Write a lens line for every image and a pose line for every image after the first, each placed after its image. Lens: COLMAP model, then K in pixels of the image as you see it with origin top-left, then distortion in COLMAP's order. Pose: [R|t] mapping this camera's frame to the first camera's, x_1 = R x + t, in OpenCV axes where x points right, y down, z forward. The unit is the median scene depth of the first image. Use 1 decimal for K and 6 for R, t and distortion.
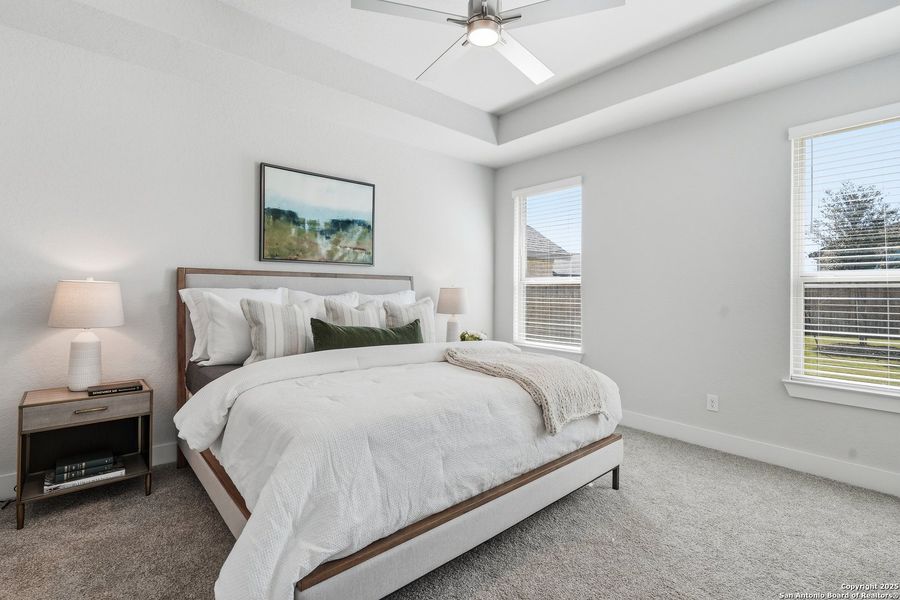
lens RADIAL K [[414.7, 0, 448.7], [0, 414.7, 291.3], [0, 0, 1]] dist [-0.013313, 0.005481]
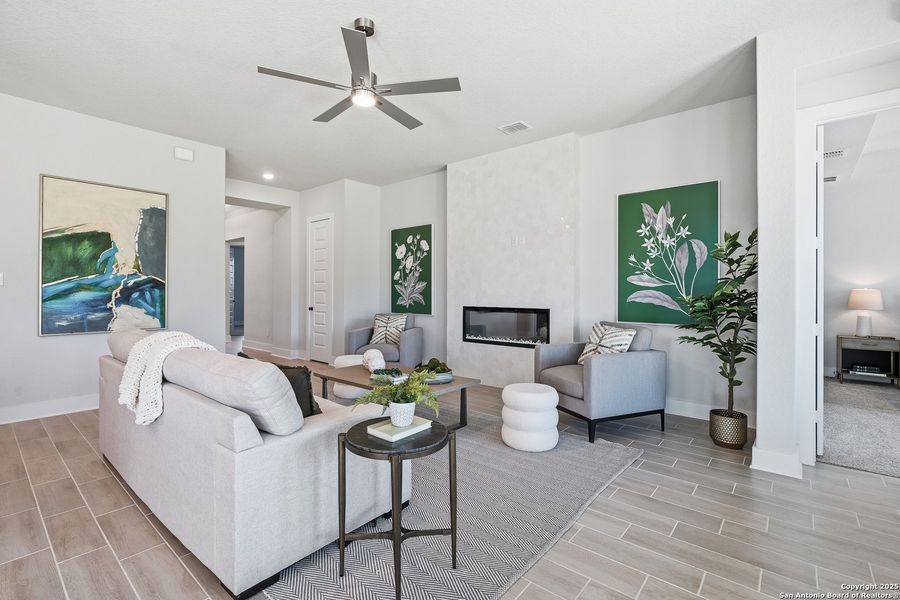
lens RADIAL K [[414.7, 0, 448.7], [0, 414.7, 291.3], [0, 0, 1]] dist [-0.013313, 0.005481]
pose [[0.142744, -0.004960, -0.989747, 1.022256], [-0.002210, 0.999983, -0.005330, 0.003094], [0.989757, 0.002948, 0.142730, -1.571431]]
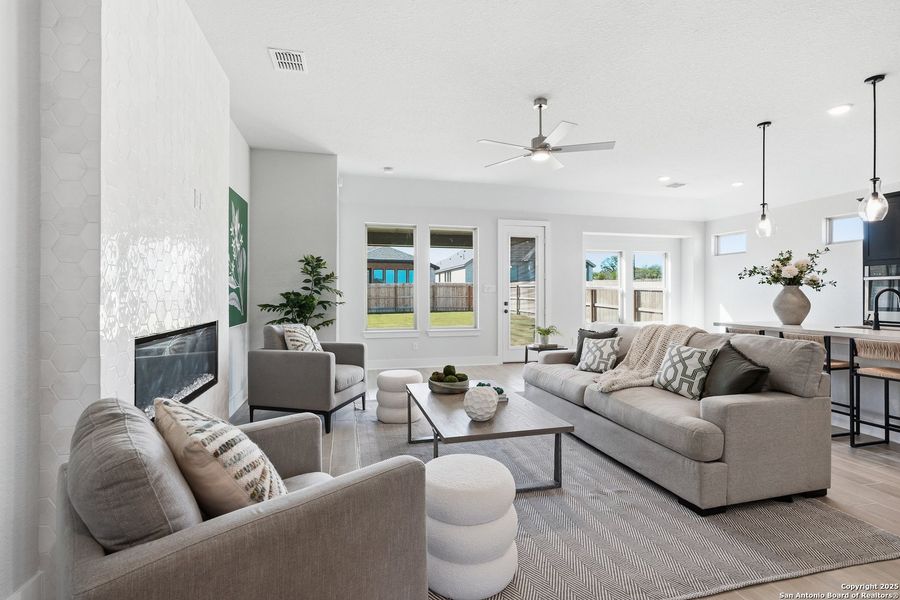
lens RADIAL K [[414.7, 0, 448.7], [0, 414.7, 291.3], [0, 0, 1]] dist [-0.013313, 0.005481]
pose [[0.459486, 0.001104, 0.888184, -1.661041], [0.000802, 0.999998, -0.001658, -0.012466], [-0.888185, 0.001474, 0.459484, -2.048335]]
